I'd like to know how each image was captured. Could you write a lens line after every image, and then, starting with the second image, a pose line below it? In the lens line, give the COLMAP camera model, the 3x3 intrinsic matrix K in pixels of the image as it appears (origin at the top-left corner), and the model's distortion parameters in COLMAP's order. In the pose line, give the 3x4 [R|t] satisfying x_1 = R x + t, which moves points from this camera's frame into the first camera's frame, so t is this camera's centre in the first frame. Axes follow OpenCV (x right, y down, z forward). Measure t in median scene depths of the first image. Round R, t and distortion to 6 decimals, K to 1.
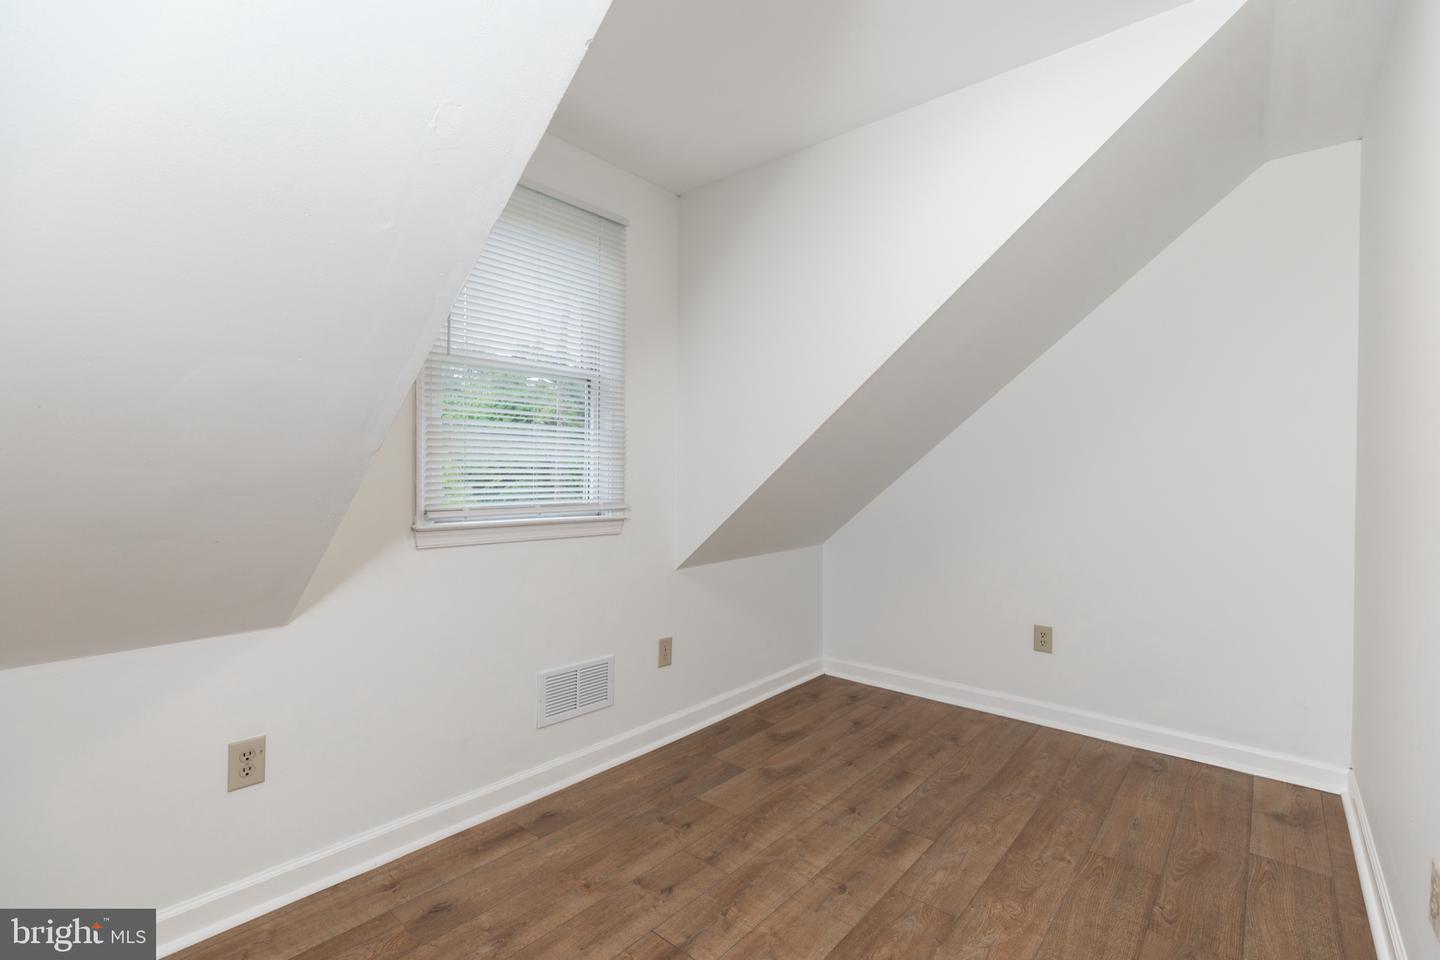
lens RADIAL K [[643.3, 0, 716.3], [0, 643.3, 480.5], [0, 0, 1]] dist [0.003171, 0.000400]
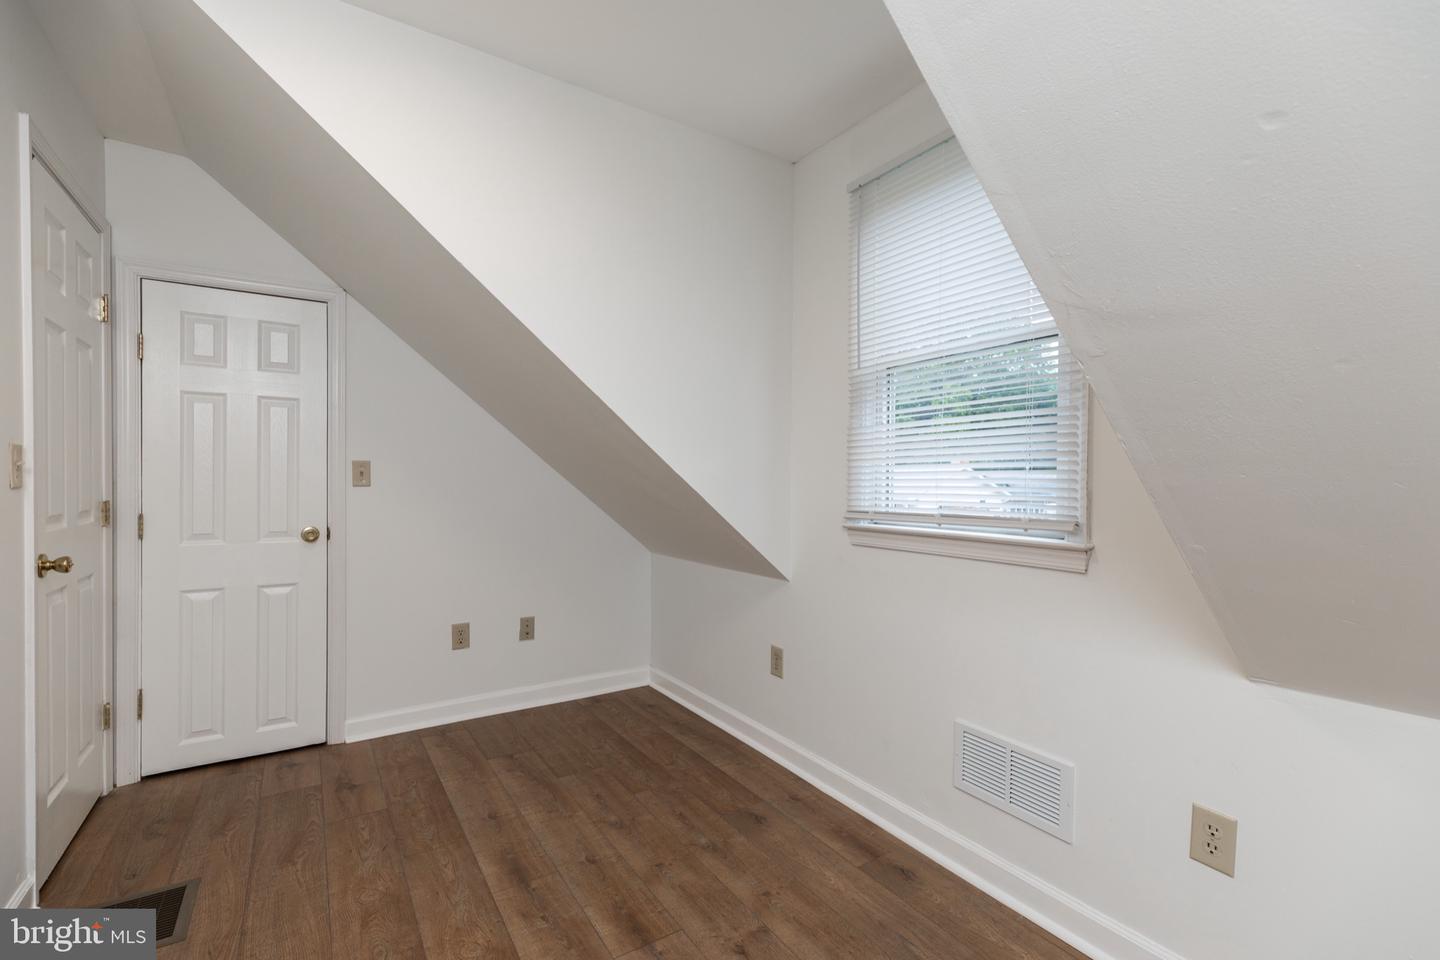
lens RADIAL K [[643.3, 0, 716.3], [0, 643.3, 480.5], [0, 0, 1]] dist [0.003171, 0.000400]
pose [[-0.285614, -0.005110, -0.958331, 0.697458], [-0.007245, 0.999969, -0.003173, -0.001299], [0.958317, 0.006037, -0.285642, 1.089177]]
